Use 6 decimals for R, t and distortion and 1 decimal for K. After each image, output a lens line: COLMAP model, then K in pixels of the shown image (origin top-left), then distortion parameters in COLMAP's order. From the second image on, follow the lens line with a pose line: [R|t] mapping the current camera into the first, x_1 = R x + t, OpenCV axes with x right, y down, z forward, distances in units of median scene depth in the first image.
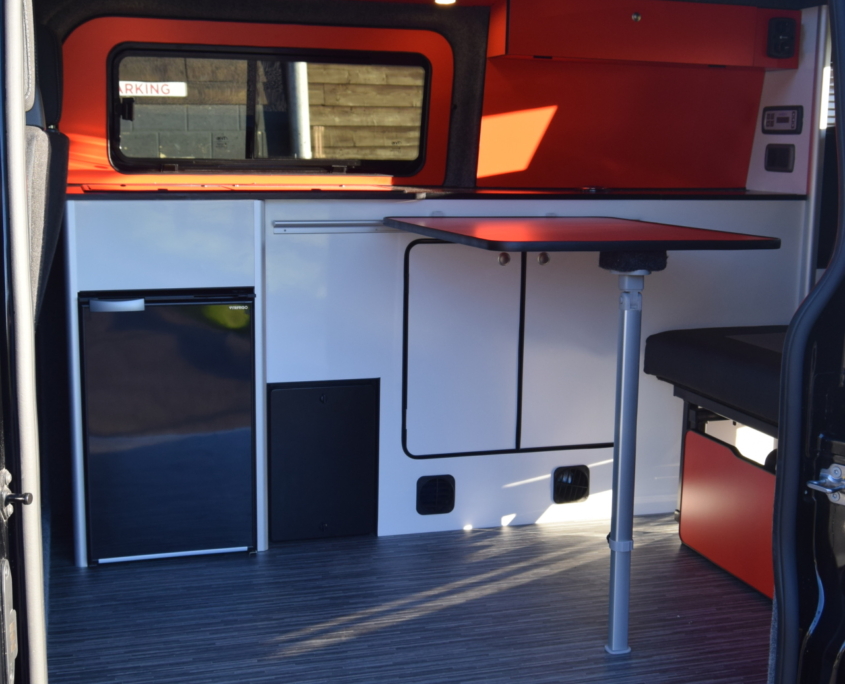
lens RADIAL K [[1187.2, 0, 422.5], [0, 1187.2, 342.0], [0, 0, 1]] dist [-0.021261, -0.026834]
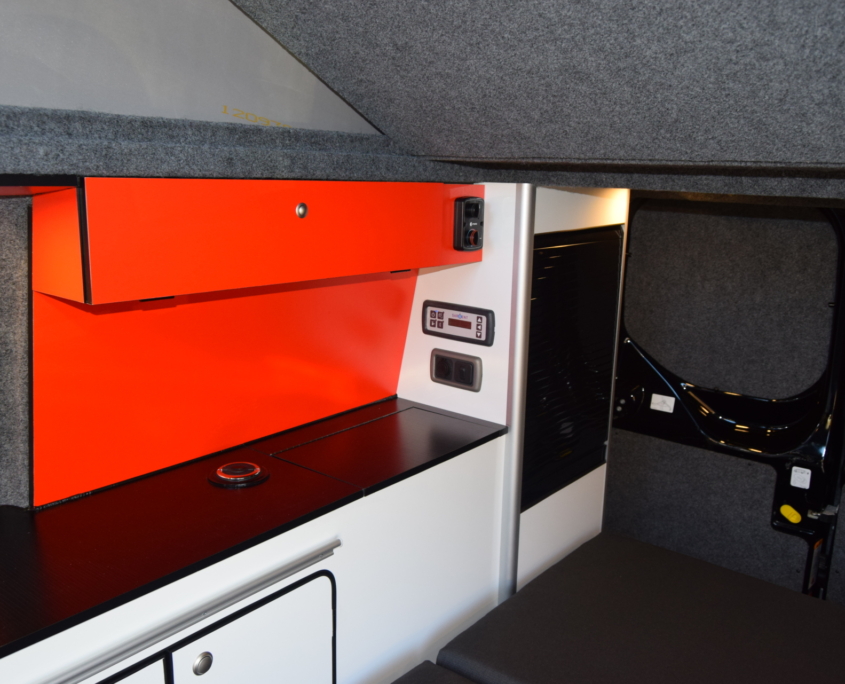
lens RADIAL K [[792.1, 0, 421.0], [0, 792.1, 346.5], [0, 0, 1]] dist [-0.011141, -0.005703]
pose [[0.829103, -0.120479, 0.545960, 0.003095], [0.082500, 0.992180, 0.093662, -0.228250], [-0.552975, -0.032614, 0.832559, 0.602253]]
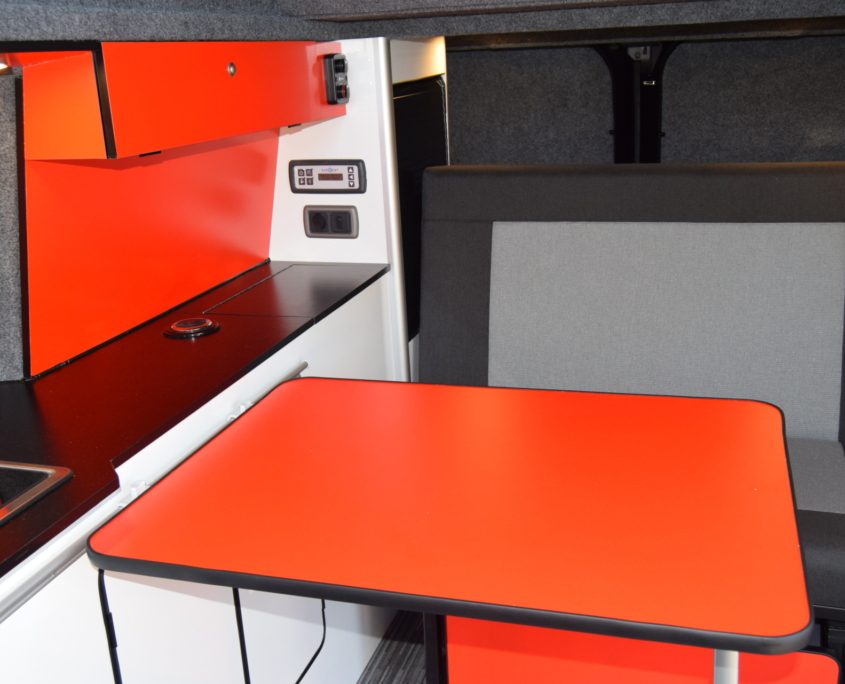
lens RADIAL K [[933.5, 0, 422.5], [0, 933.5, 342.0], [0, 0, 1]] dist [-0.007702, 0.006926]
pose [[0.561858, -0.292449, 0.773815, -0.197505], [0.193988, 0.955920, 0.220419, -0.213499], [-0.804167, 0.026267, 0.593823, 0.582136]]
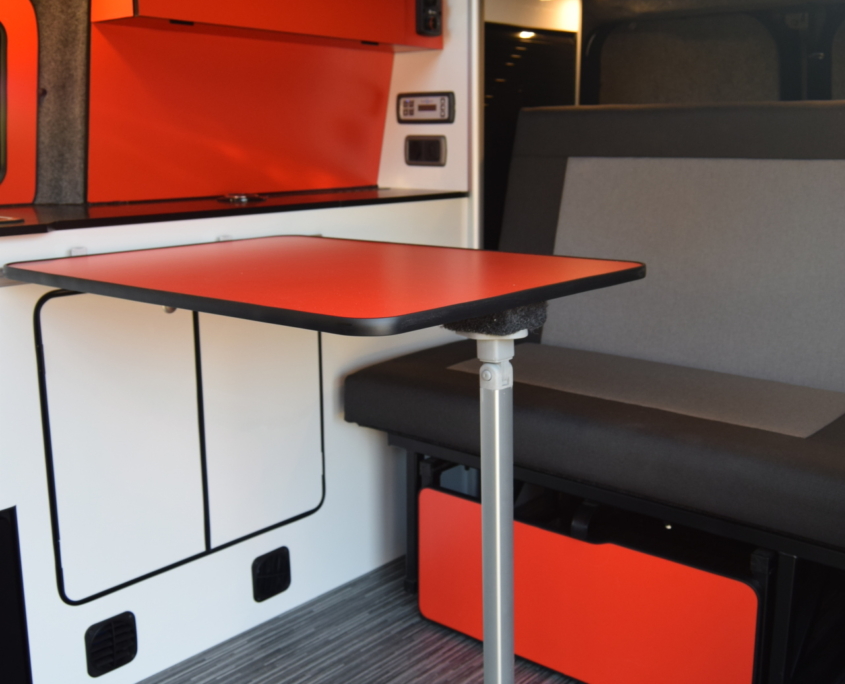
lens RADIAL K [[980.3, 0, 428.4], [0, 980.3, 340.7], [0, 0, 1]] dist [-0.003583, -0.002211]
pose [[0.843042, -0.128303, 0.522320, -0.105144], [0.105190, 0.991708, 0.073823, -0.069811], [-0.527461, -0.007293, 0.849548, 0.380278]]
